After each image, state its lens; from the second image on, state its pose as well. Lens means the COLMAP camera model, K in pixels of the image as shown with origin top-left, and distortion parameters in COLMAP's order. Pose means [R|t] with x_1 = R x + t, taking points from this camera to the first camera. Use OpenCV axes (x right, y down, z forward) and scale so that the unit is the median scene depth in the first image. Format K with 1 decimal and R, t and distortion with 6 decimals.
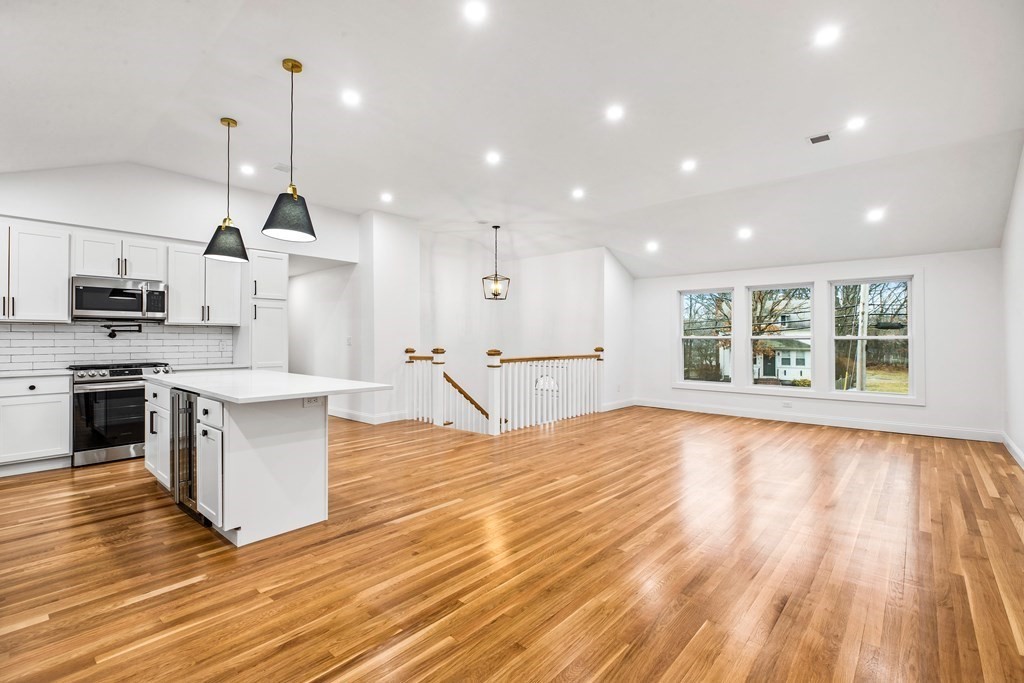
lens RADIAL K [[460.6, 0, 506.1], [0, 460.6, 335.2], [0, 0, 1]] dist [-0.004046, 0.001600]
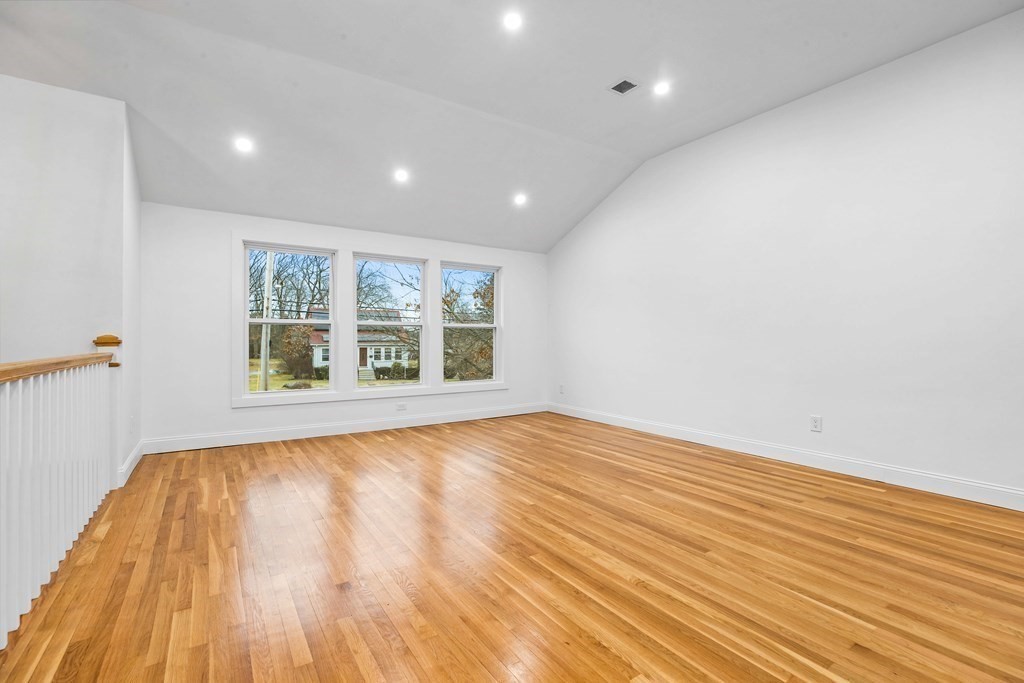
lens RADIAL K [[460.6, 0, 516.8], [0, 460.6, 332.5], [0, 0, 1]] dist [-0.004046, 0.001600]
pose [[0.258516, 0.012005, 0.965932, -0.117360], [-0.009069, 0.999909, -0.010000, 0.027210], [-0.965965, -0.006175, 0.258601, 0.597546]]
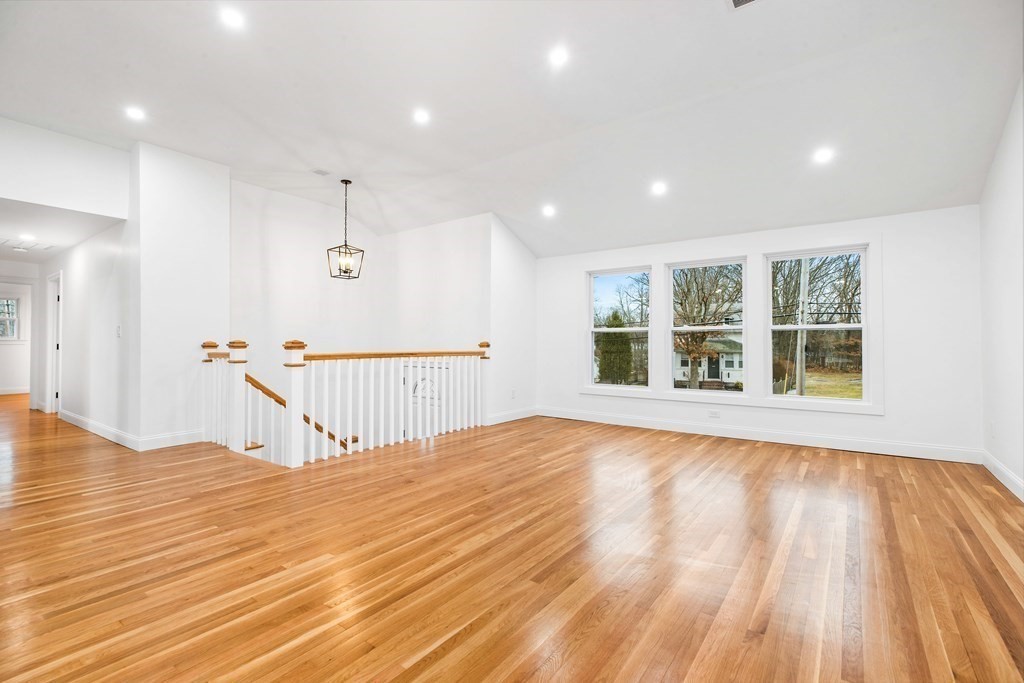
lens RADIAL K [[460.6, 0, 504.5], [0, 460.6, 337.3], [0, 0, 1]] dist [-0.004046, 0.001600]
pose [[0.996198, 0.001365, 0.087107, 0.188269], [-0.000984, 0.999990, -0.004420, 0.024740], [-0.087112, 0.004317, 0.996189, 0.253463]]
